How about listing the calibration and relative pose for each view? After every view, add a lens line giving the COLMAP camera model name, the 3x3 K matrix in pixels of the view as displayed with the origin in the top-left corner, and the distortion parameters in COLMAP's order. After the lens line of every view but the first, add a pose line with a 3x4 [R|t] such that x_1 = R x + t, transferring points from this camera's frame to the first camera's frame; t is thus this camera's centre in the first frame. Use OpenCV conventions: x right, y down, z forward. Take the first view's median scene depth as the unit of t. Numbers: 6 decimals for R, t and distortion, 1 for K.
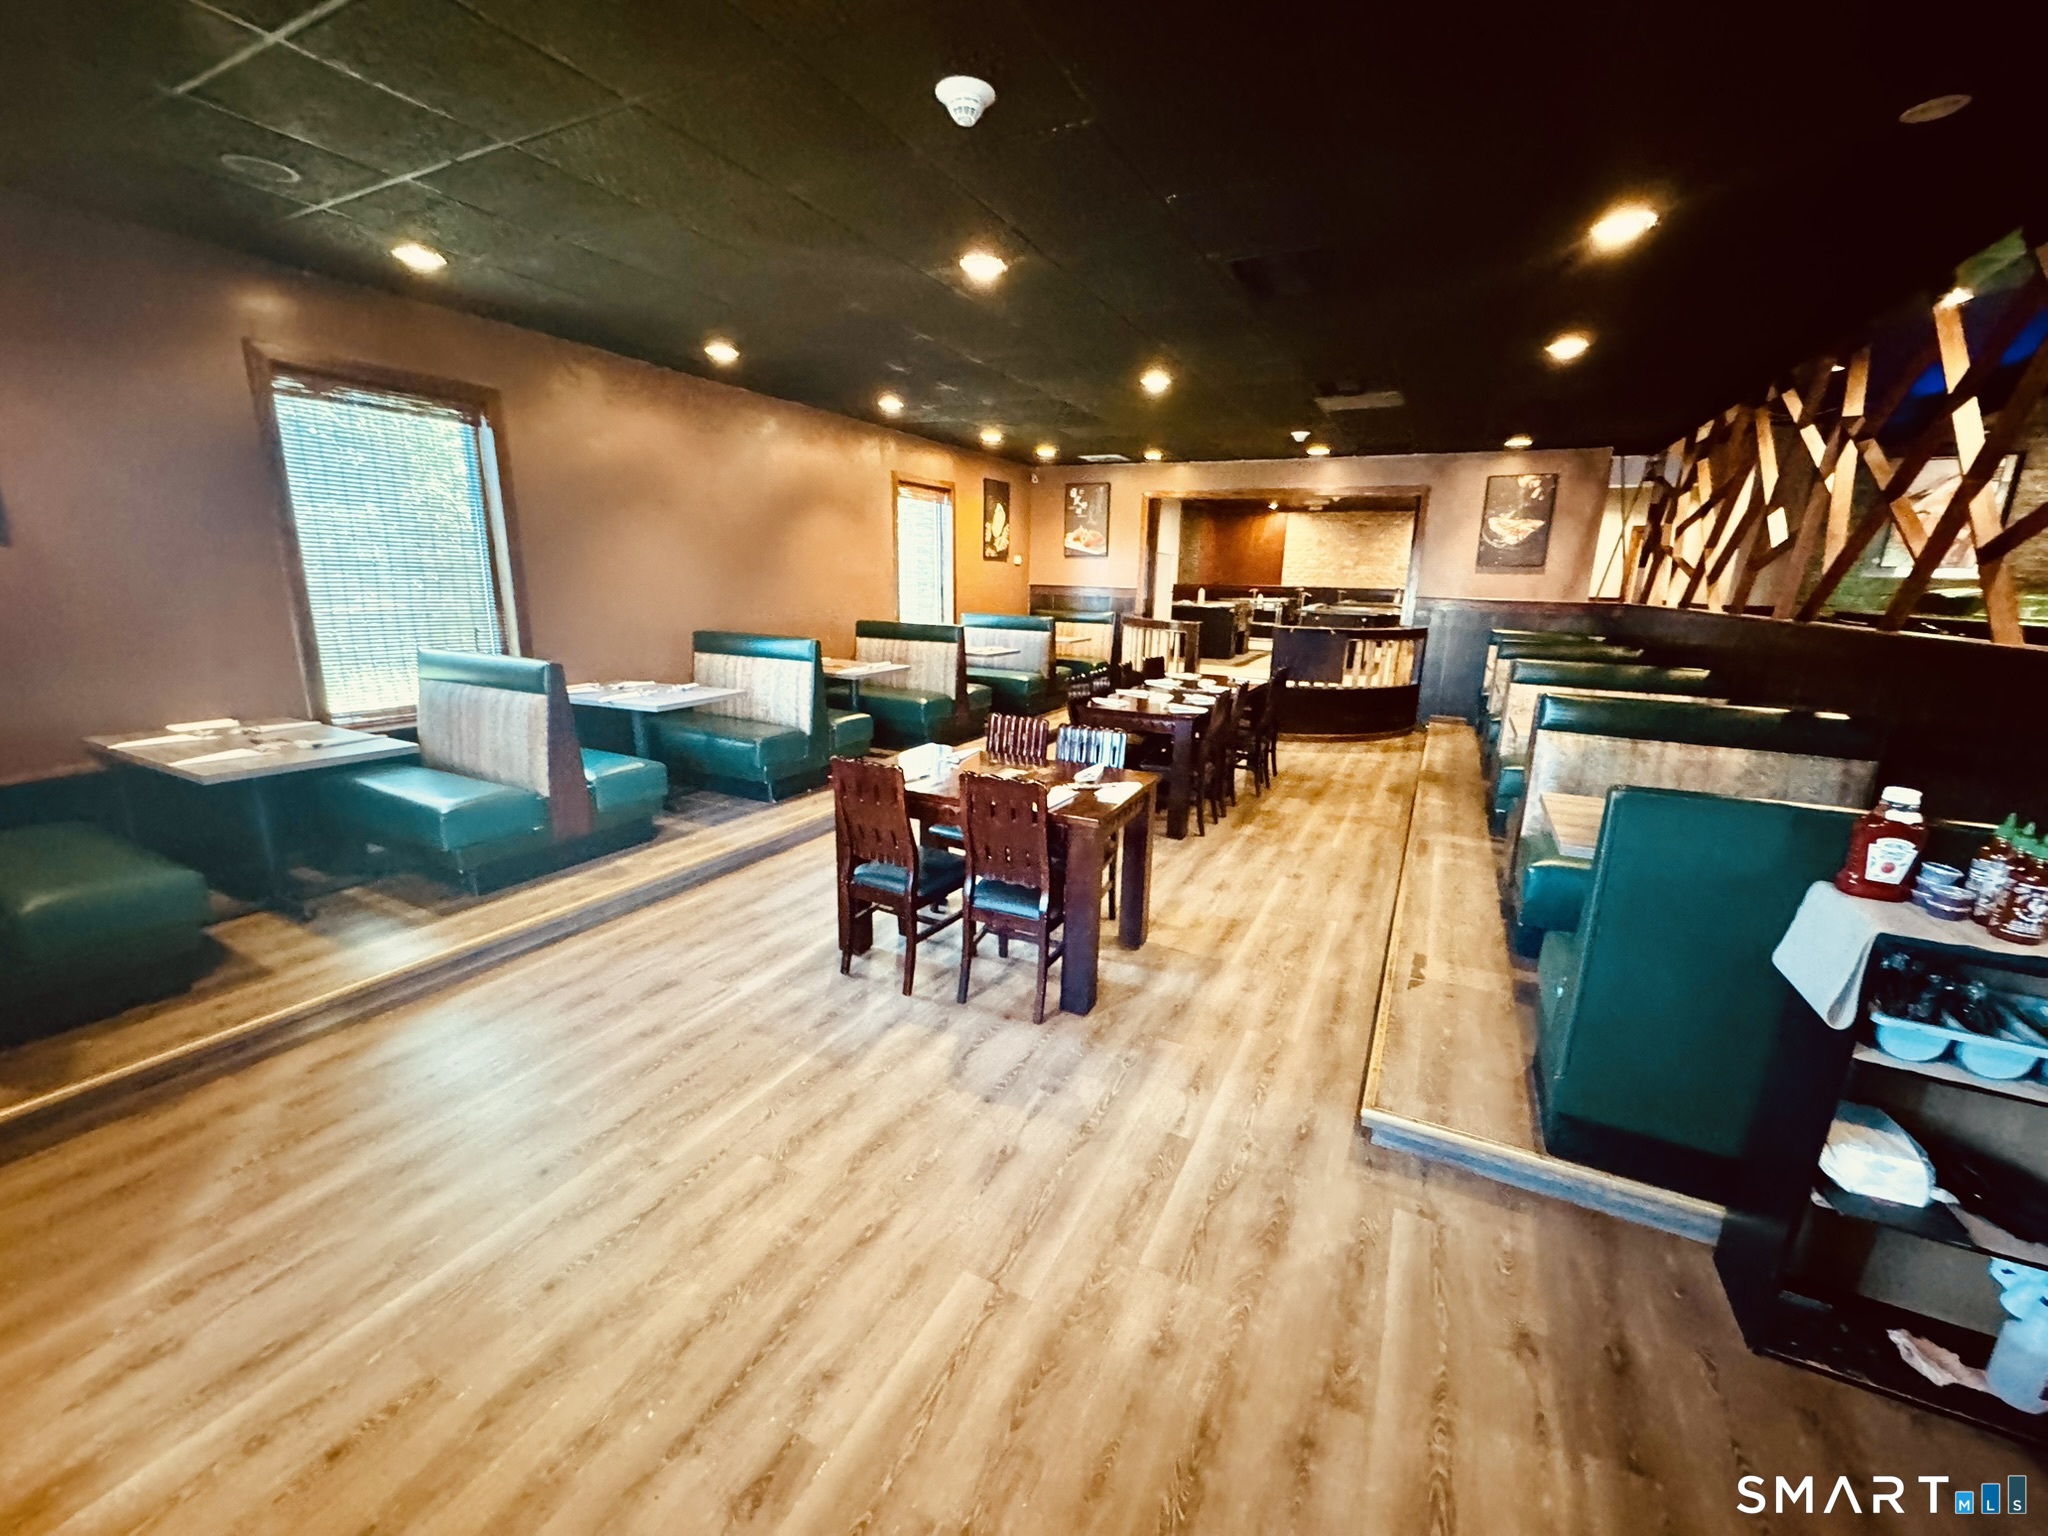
lens RADIAL K [[818.4, 0, 1021.7], [0, 818.4, 767.1], [0, 0, 1]] dist [-0.003058, 0.000241]
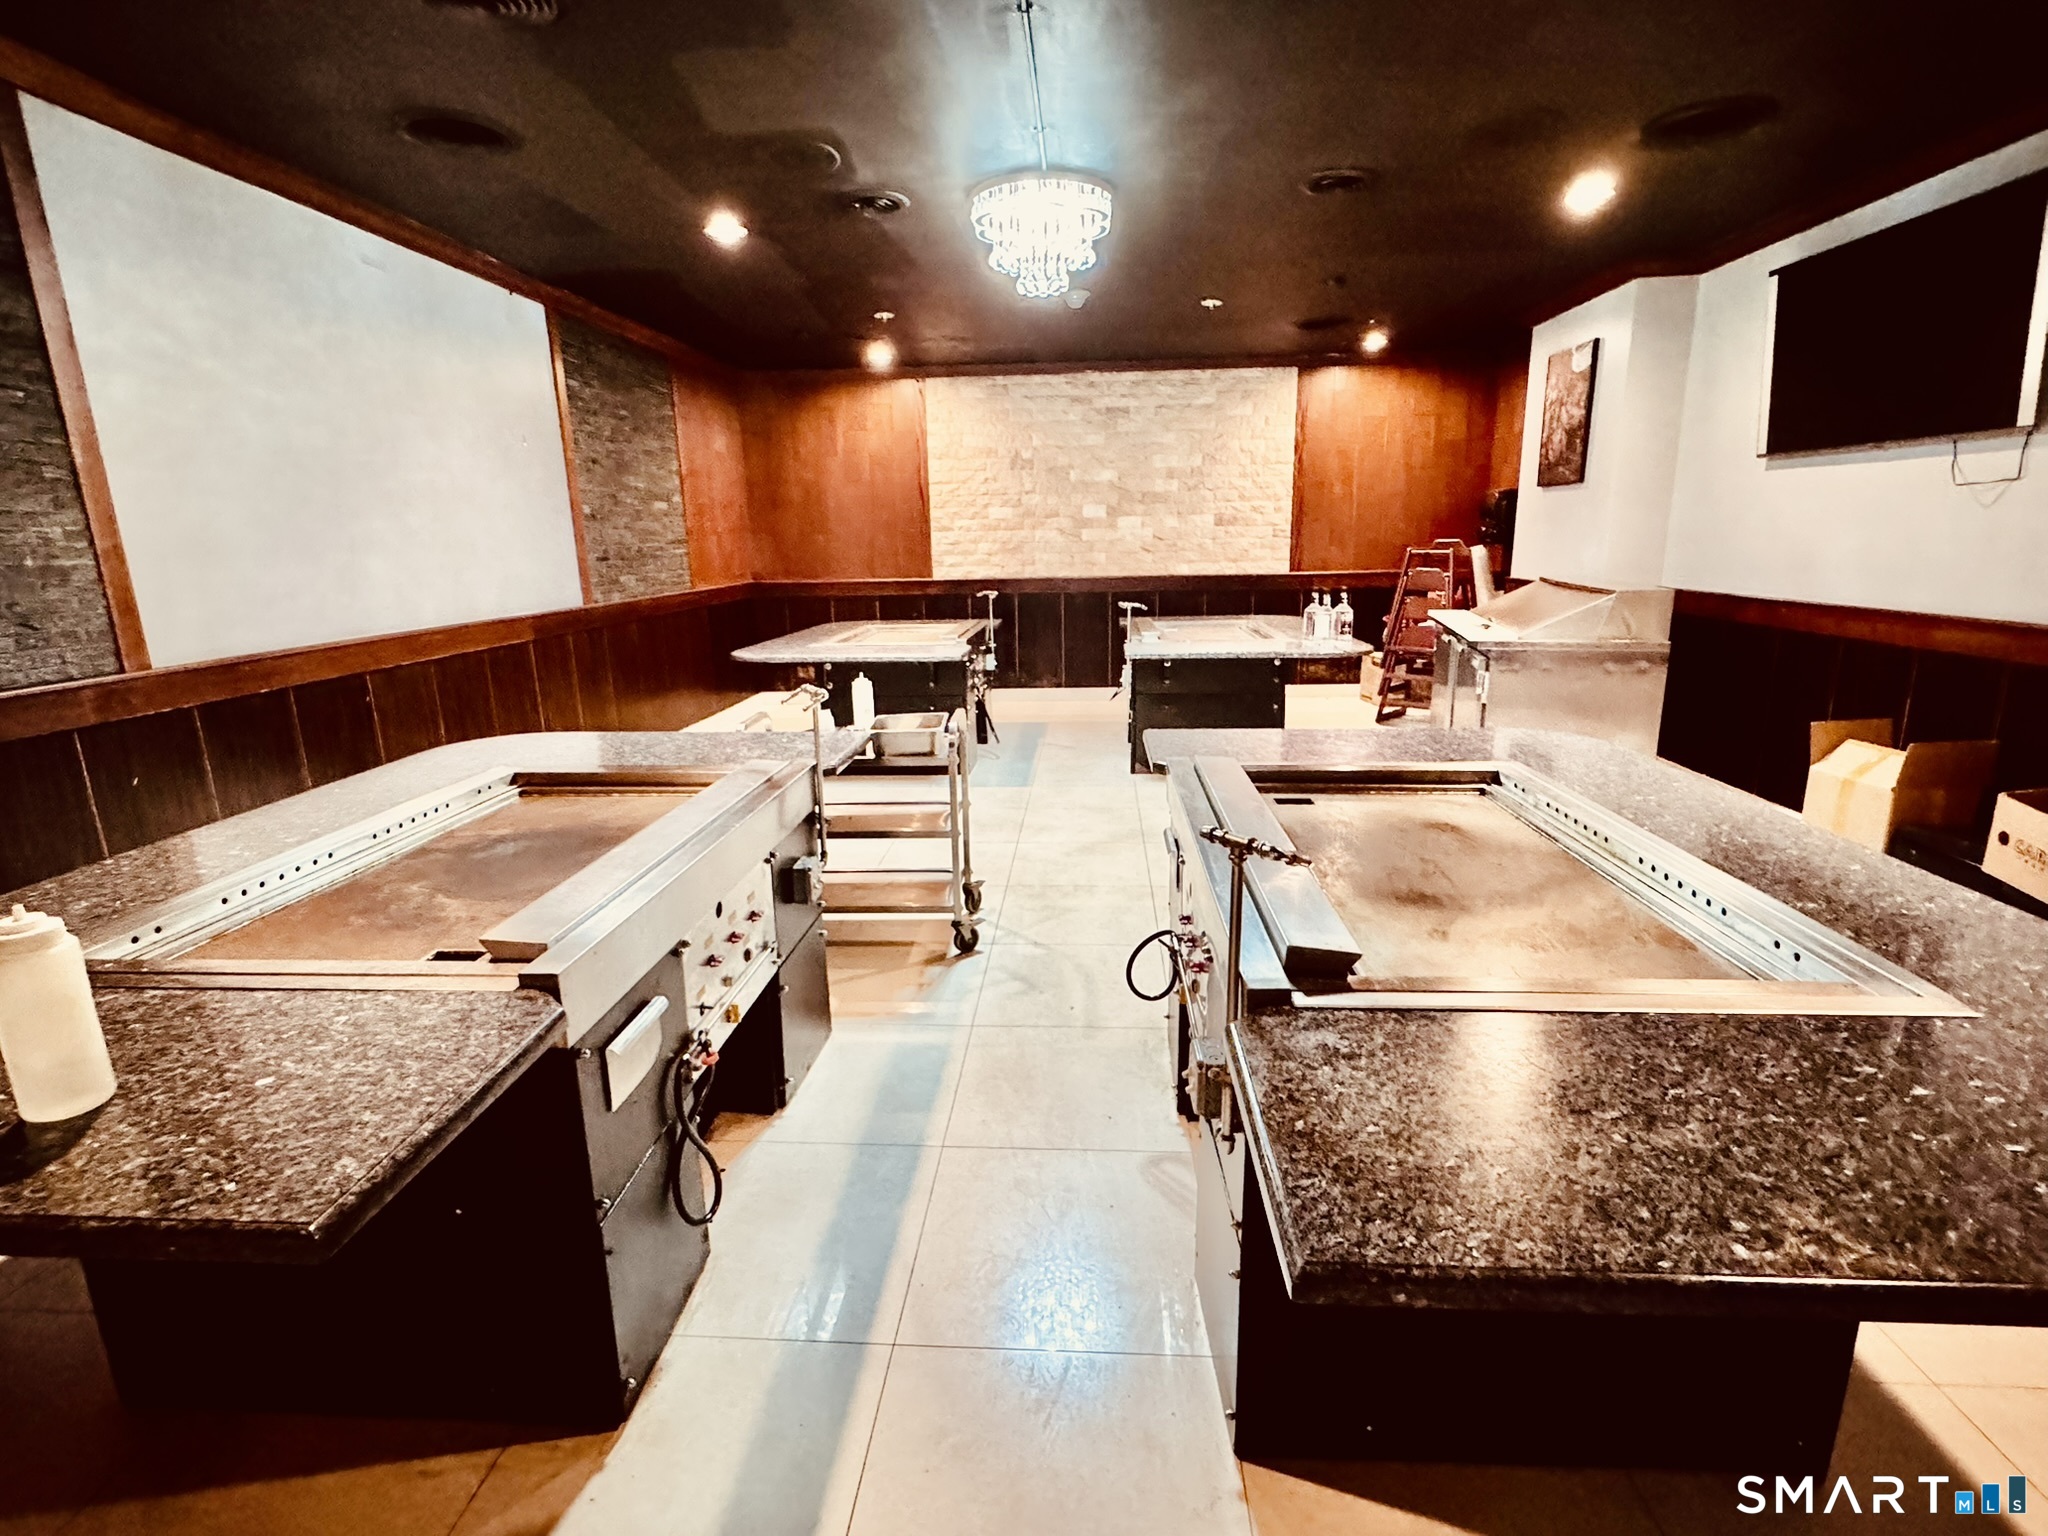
lens RADIAL K [[995.0, 0, 1034.4], [0, 995.0, 765.5], [0, 0, 1]] dist [-0.000335, -0.000669]
pose [[0.914117, -0.133568, 0.382819, 0.318756], [0.134409, 0.990618, 0.024683, -0.259692], [-0.382525, 0.028891, 0.923493, 1.031835]]
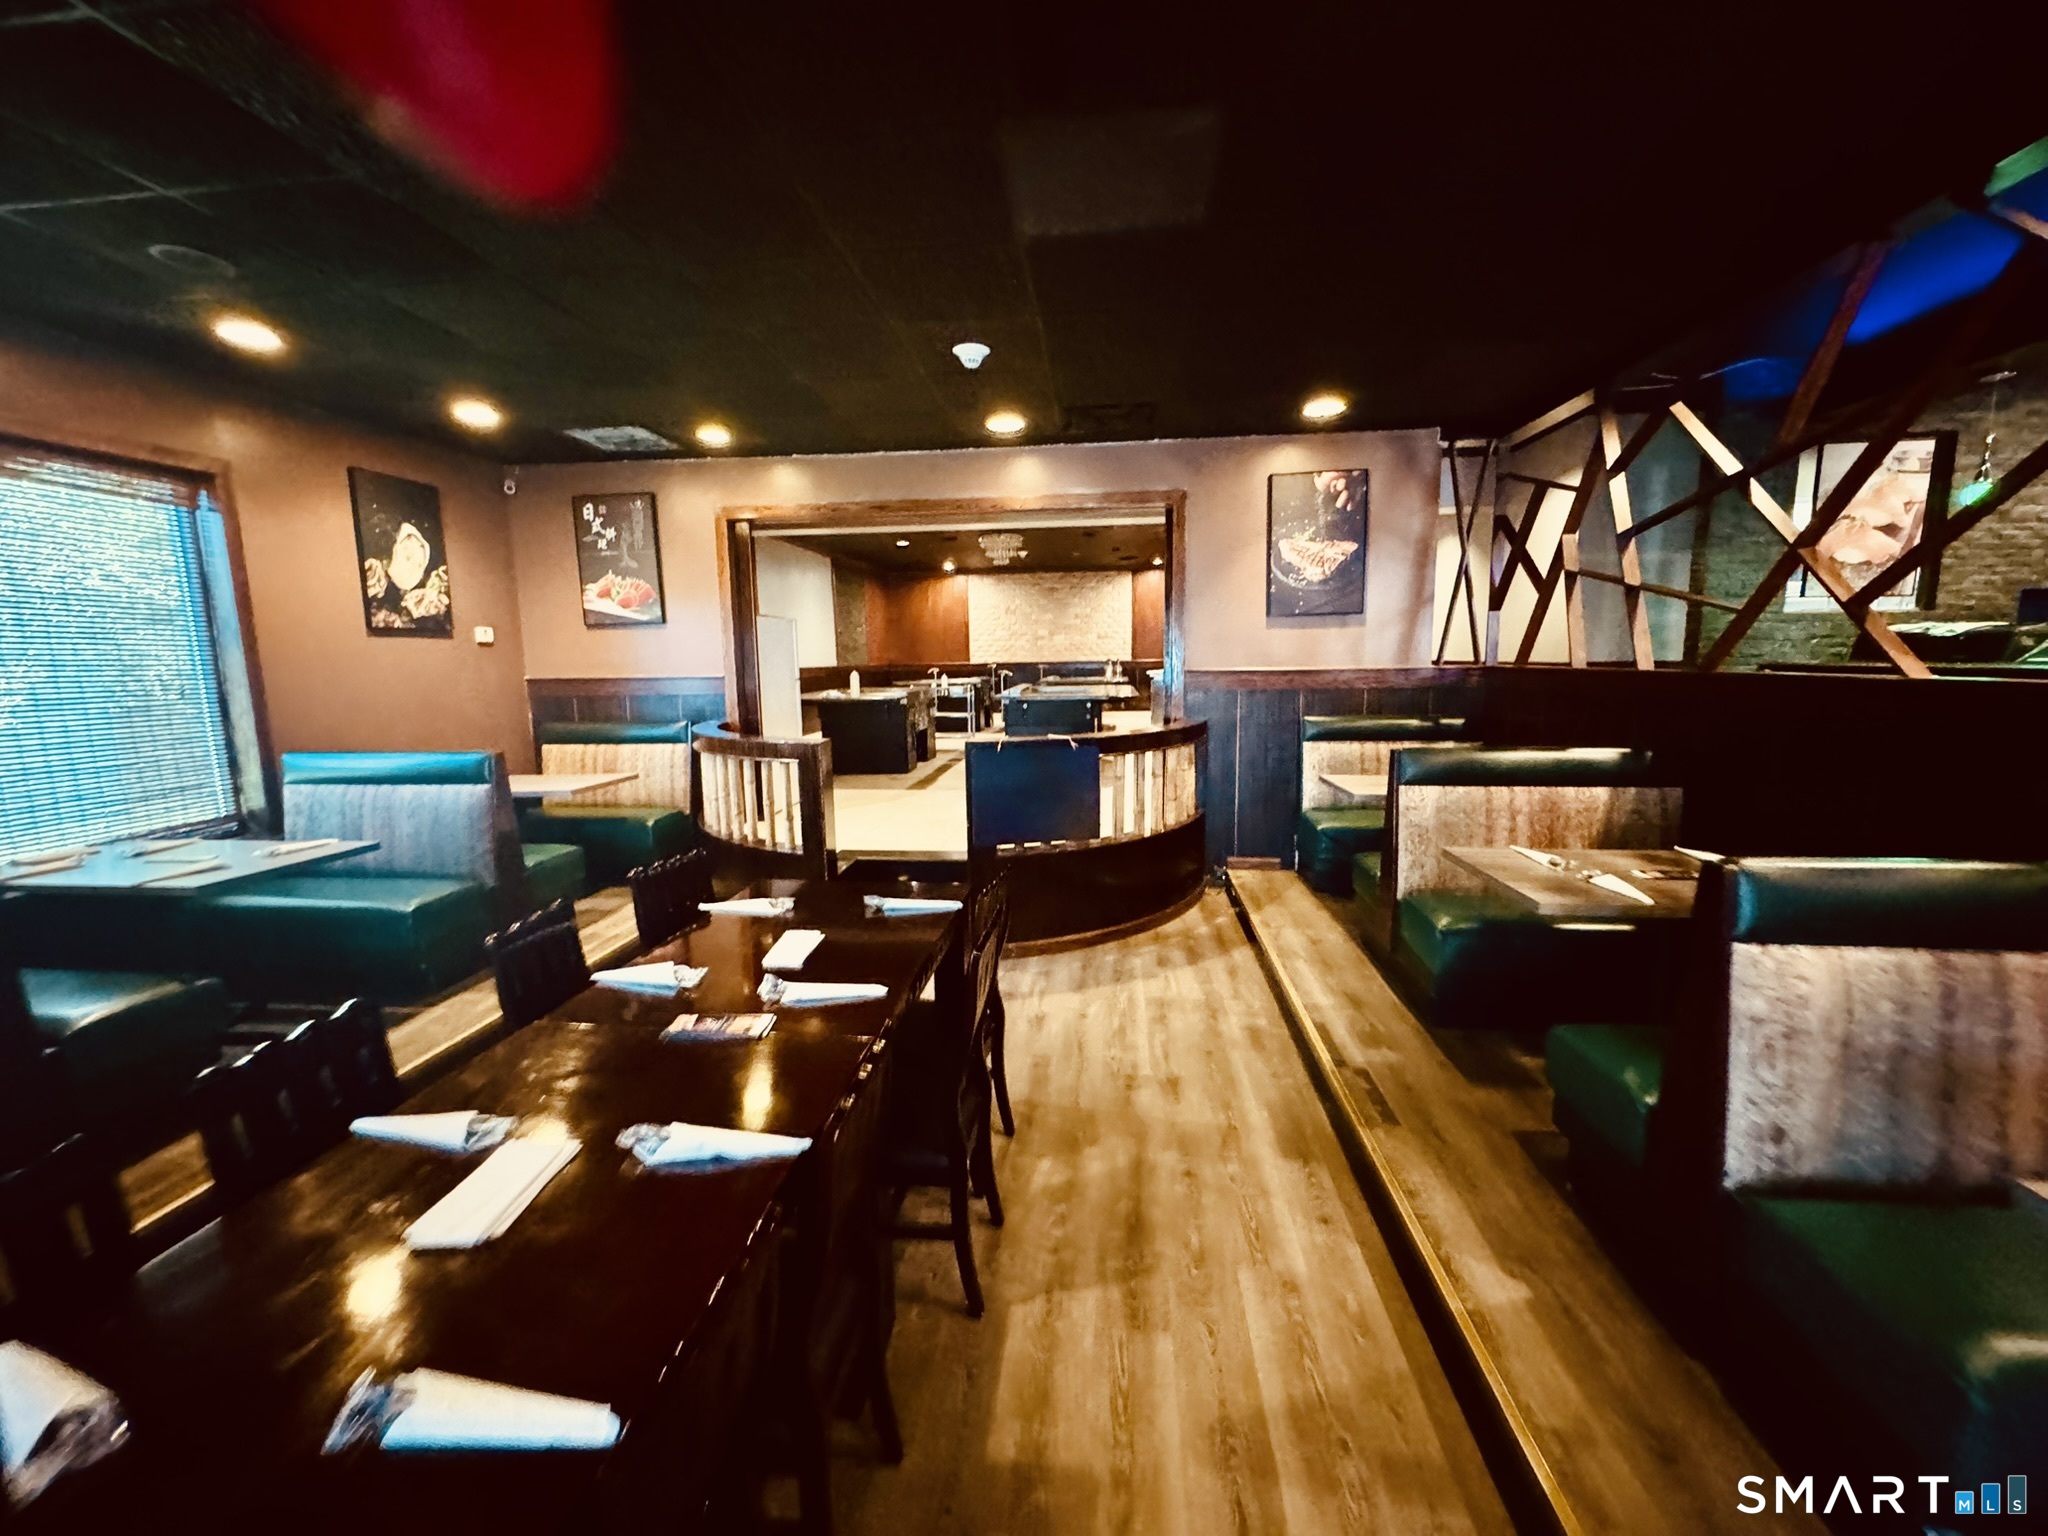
lens RADIAL K [[818.4, 0, 1022.3], [0, 818.4, 761.7], [0, 0, 1]] dist [-0.003058, 0.000241]
pose [[0.933662, -0.084198, 0.348116, 0.132202], [0.119827, 0.989396, -0.082078, -0.091044], [-0.337514, 0.118347, 0.933851, 0.416158]]
